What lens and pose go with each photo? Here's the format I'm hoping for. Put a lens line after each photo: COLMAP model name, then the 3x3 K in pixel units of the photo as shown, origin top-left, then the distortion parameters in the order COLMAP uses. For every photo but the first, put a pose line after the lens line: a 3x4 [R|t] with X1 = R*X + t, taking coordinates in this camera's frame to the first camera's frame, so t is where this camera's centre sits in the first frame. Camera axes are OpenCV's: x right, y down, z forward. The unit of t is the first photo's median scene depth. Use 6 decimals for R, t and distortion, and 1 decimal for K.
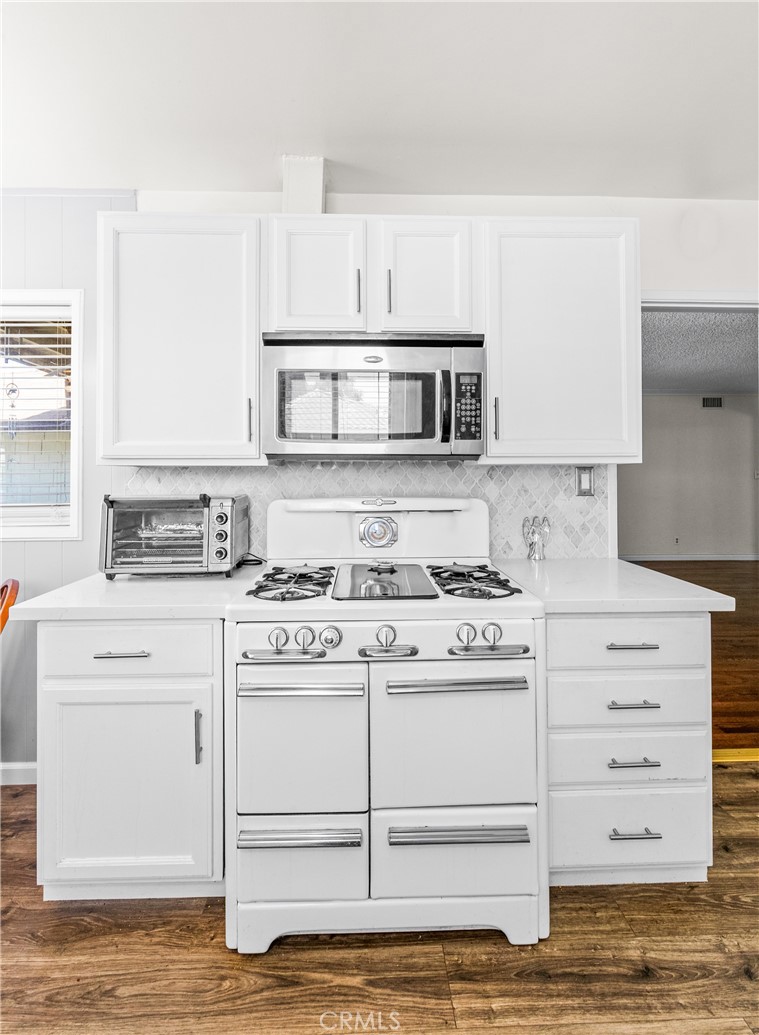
lens RADIAL K [[484.1, 0, 375.3], [0, 484.1, 466.8], [0, 0, 1]] dist [0.000632, -0.000585]
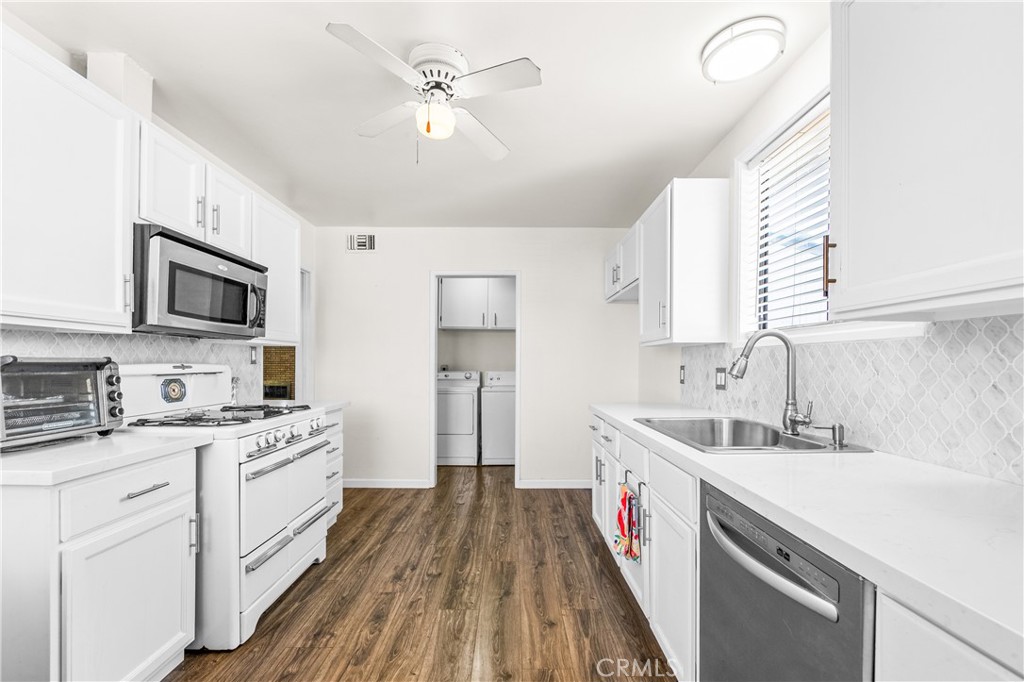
lens RADIAL K [[416.7, 0, 526.7], [0, 416.7, 362.7], [0, 0, 1]] dist [0.000206, -0.000786]
pose [[-0.004852, 0.004444, 0.999978, -1.269453], [-0.024752, 0.999683, -0.004562, 0.048480], [-0.999682, -0.024774, -0.004740, 0.072799]]
